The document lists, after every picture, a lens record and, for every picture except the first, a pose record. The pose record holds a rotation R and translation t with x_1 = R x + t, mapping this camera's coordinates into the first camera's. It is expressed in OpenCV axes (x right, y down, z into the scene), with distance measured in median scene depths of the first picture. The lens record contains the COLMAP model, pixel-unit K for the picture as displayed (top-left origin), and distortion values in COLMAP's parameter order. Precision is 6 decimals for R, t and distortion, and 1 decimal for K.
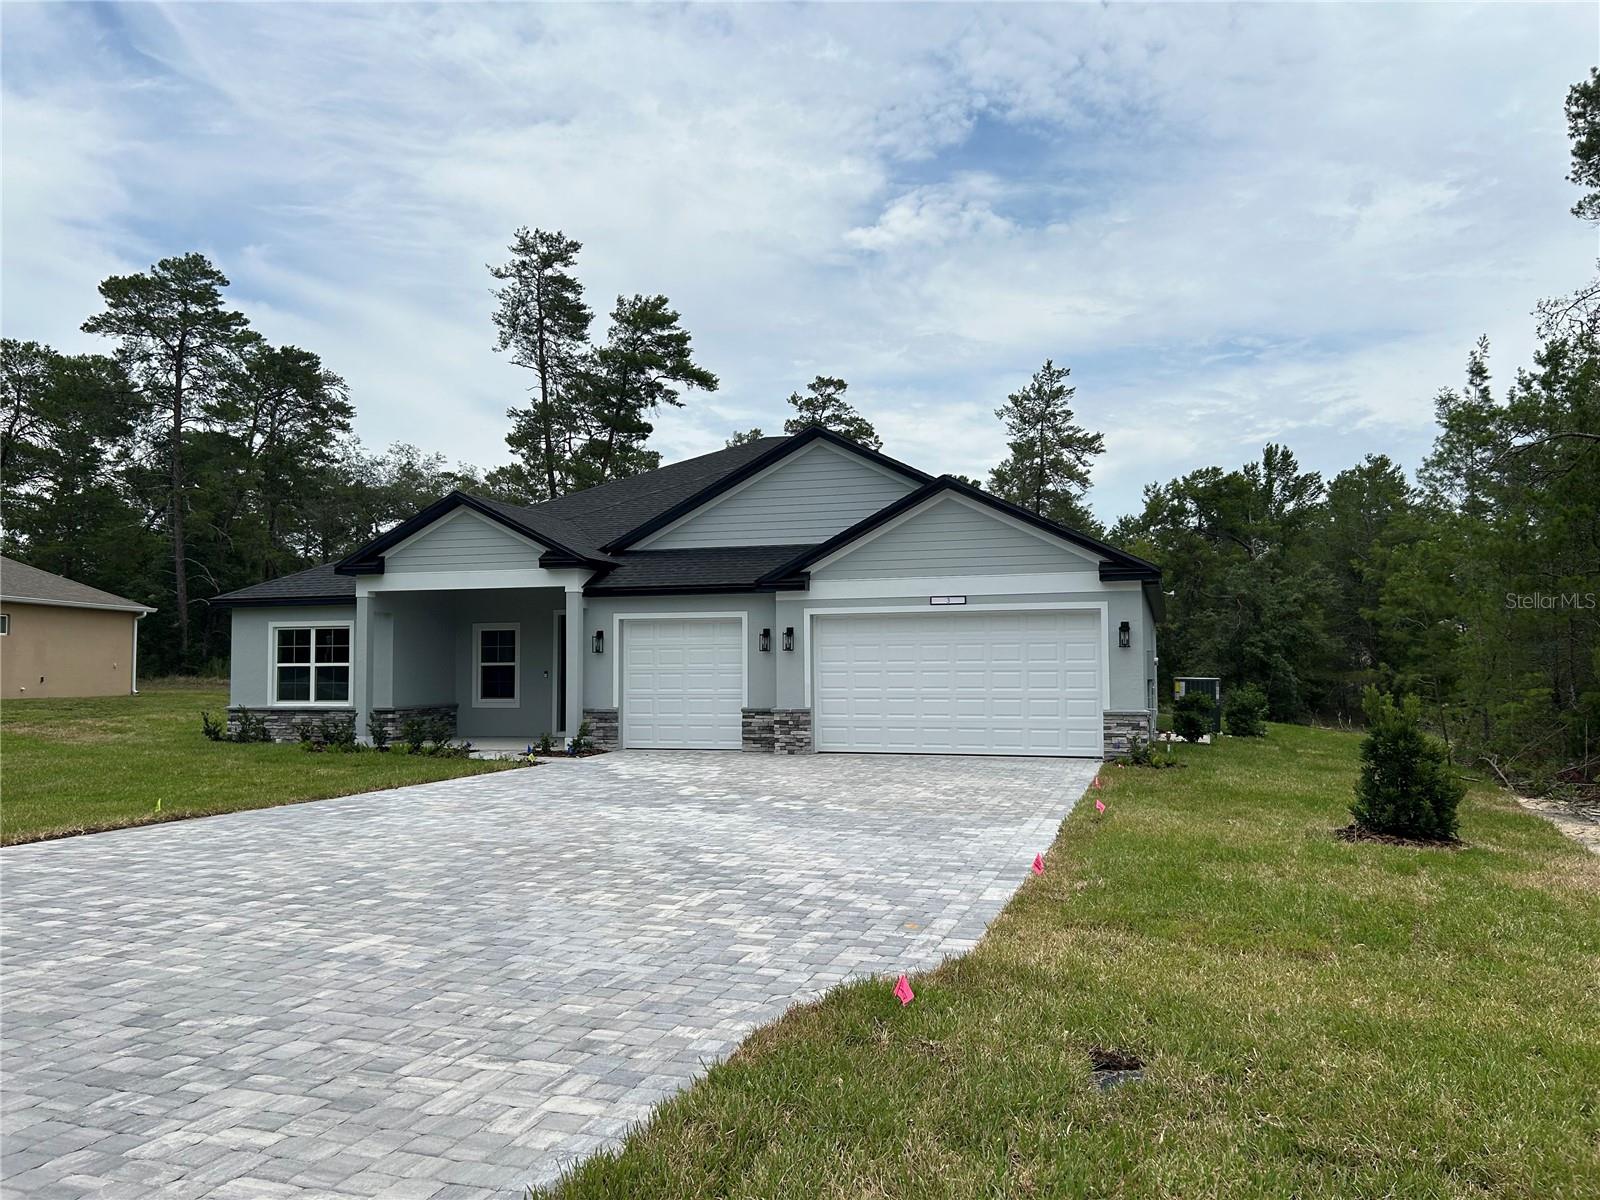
lens RADIAL K [[1205.6, 0, 778.8], [0, 1205.6, 576.4], [0, 0, 1]] dist [0.074406, -0.084674]
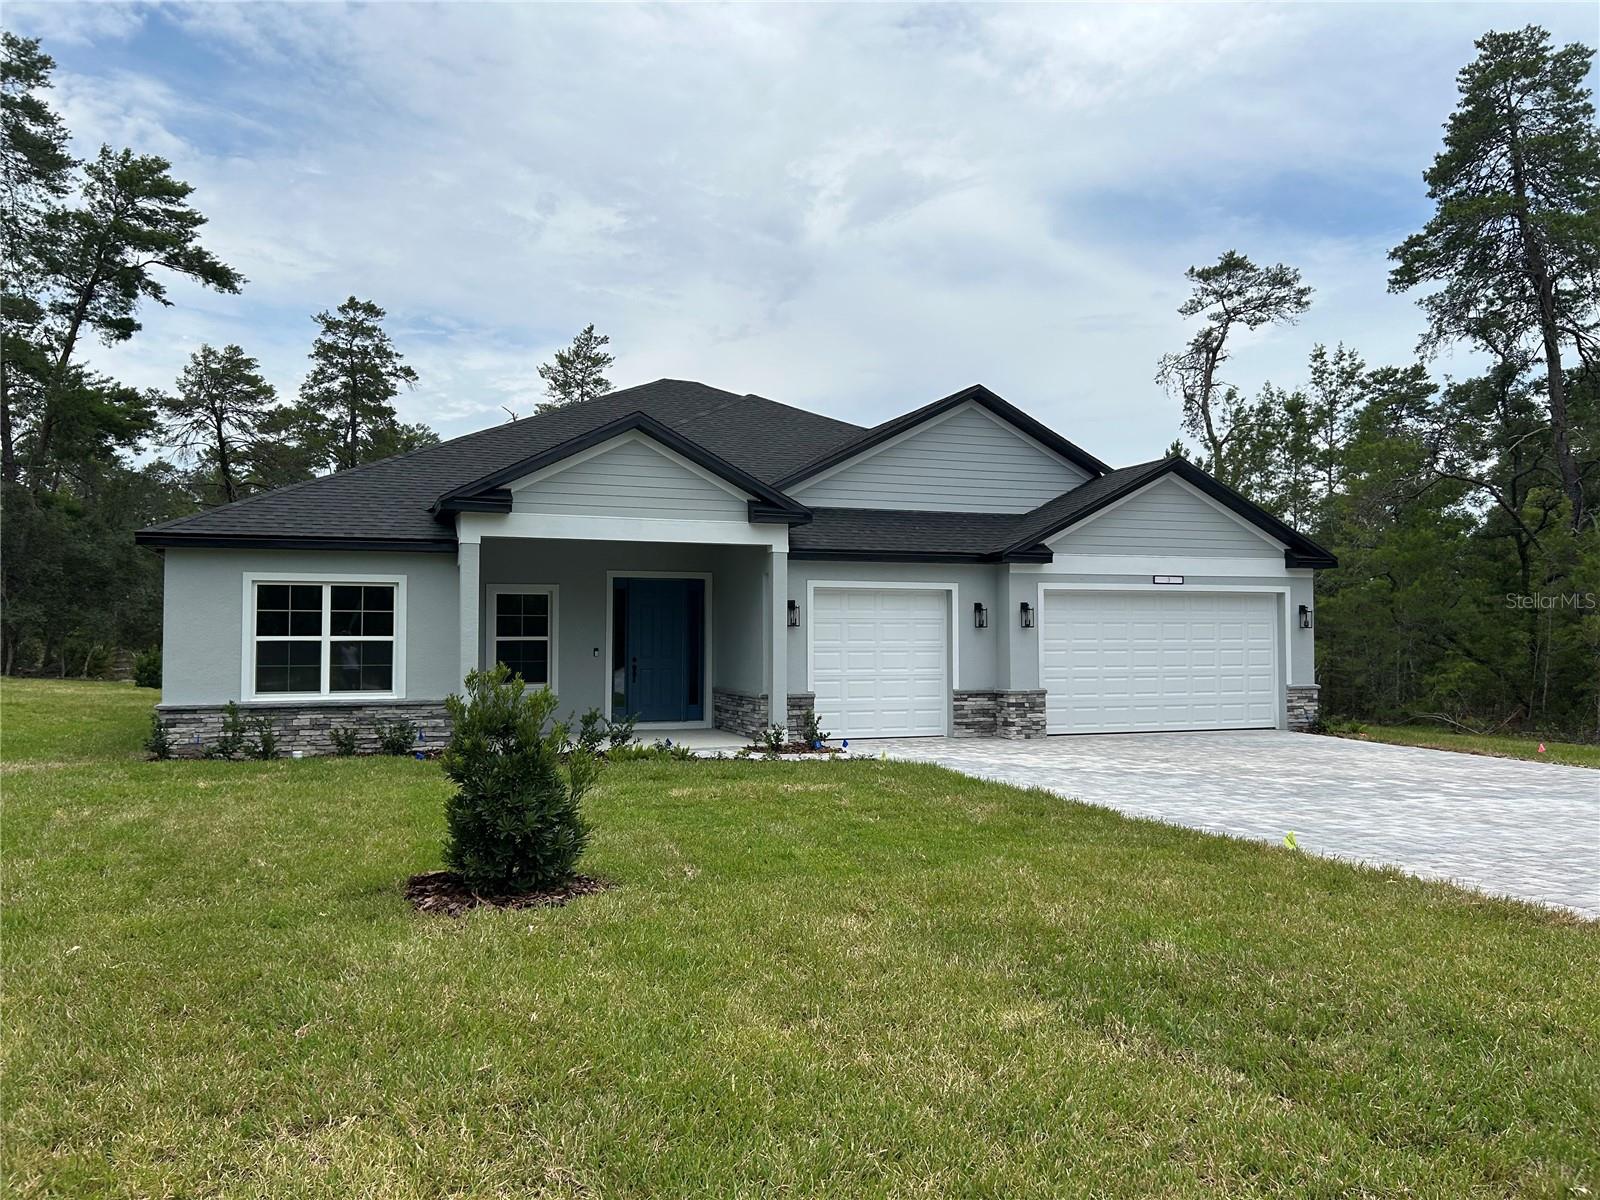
lens RADIAL K [[1205.6, 0, 778.8], [0, 1205.6, 576.4], [0, 0, 1]] dist [0.074406, -0.084674]
pose [[0.793419, 0.034957, 0.607671, -0.600612], [-0.050187, 0.998707, 0.008076, 0.020423], [-0.606604, -0.036904, 0.794147, 0.317772]]
